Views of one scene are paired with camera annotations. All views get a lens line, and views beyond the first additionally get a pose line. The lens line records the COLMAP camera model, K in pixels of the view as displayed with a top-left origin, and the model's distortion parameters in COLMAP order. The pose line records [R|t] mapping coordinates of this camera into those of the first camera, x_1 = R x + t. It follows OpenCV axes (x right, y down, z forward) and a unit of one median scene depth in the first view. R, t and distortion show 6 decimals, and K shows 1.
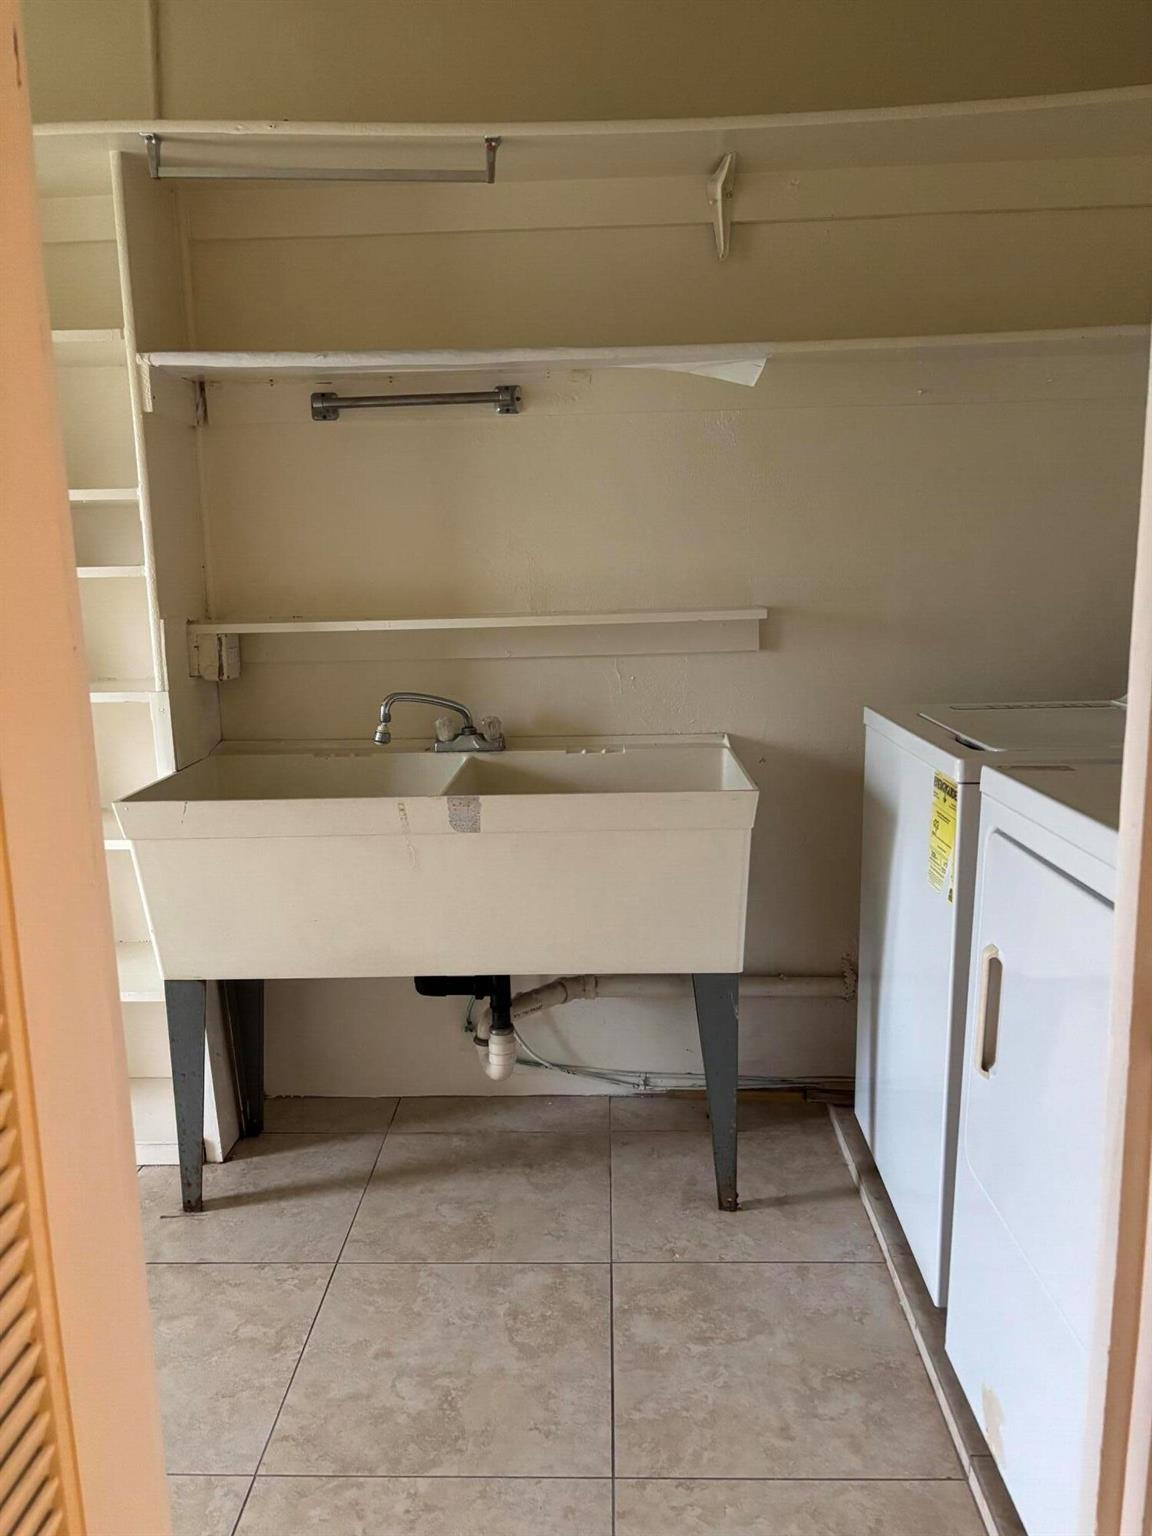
lens RADIAL K [[1186.7, 0, 577.7], [0, 1186.7, 769.6], [0, 0, 1]] dist [0.005762, -0.005649]
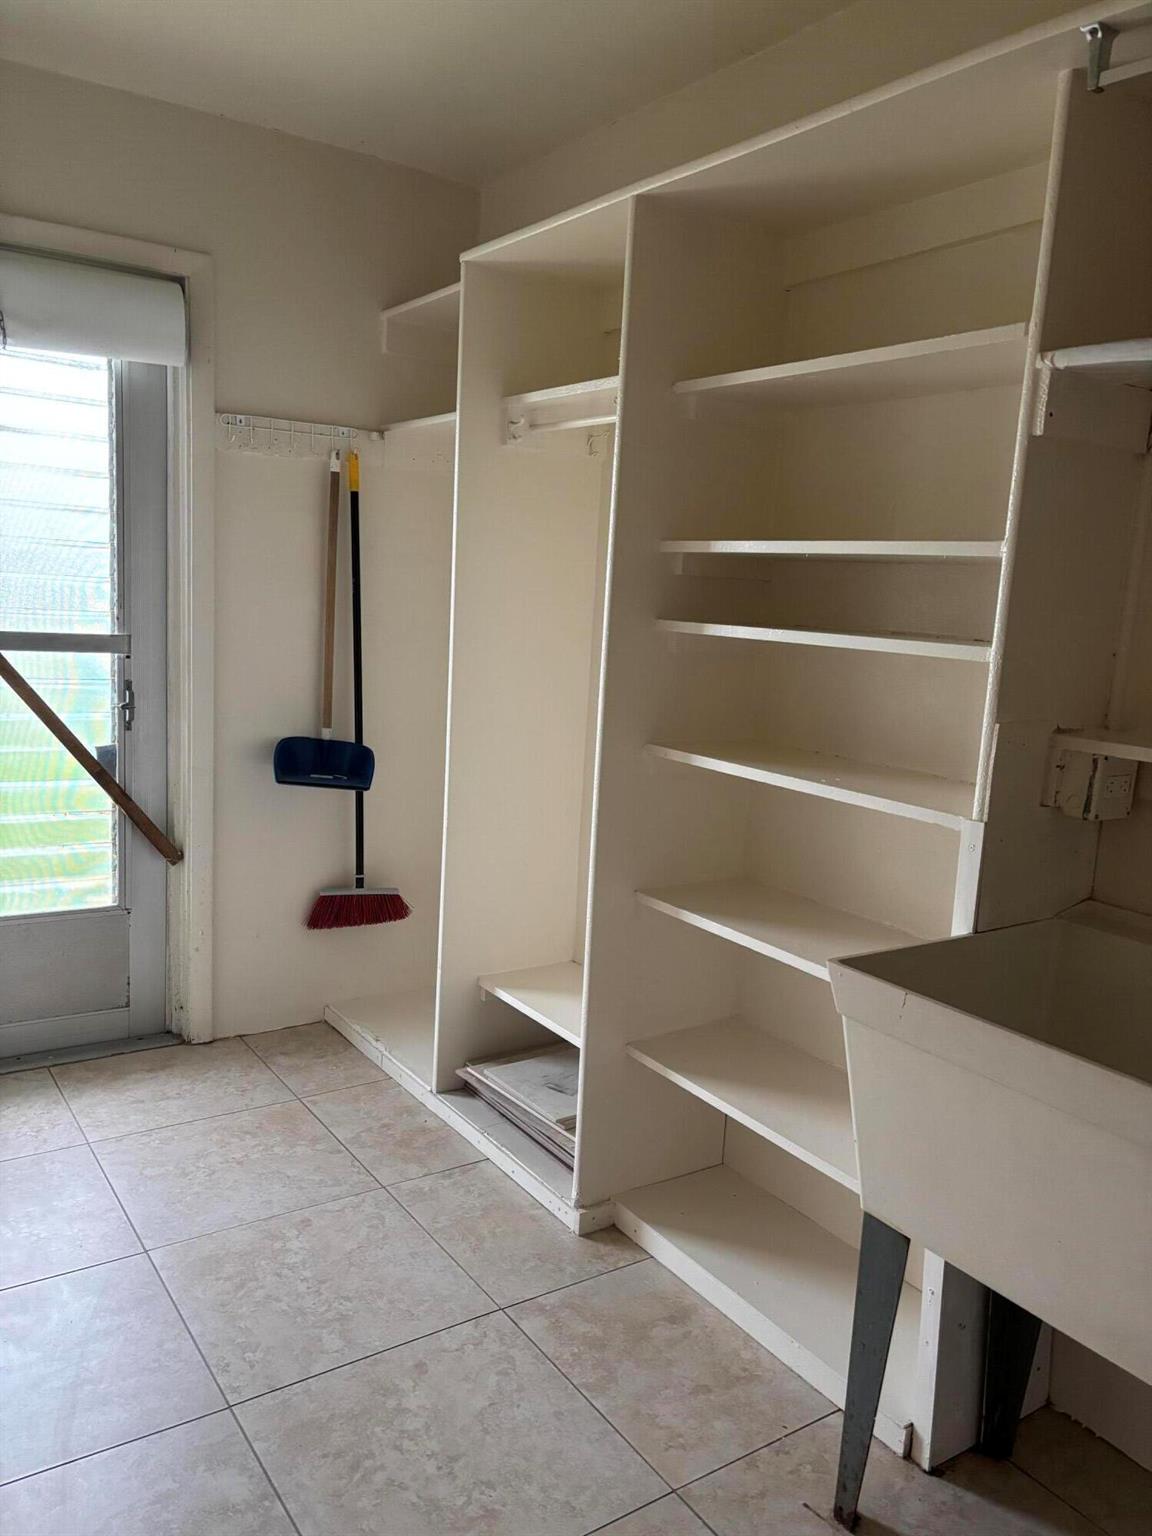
lens RADIAL K [[1186.7, 0, 575.9], [0, 1186.7, 775.2], [0, 0, 1]] dist [0.005762, -0.005649]
pose [[0.587202, 0.182197, -0.788669, 0.072519], [-0.206971, 0.975744, 0.071315, -0.096874], [0.782532, 0.121355, 0.610668, 0.376818]]
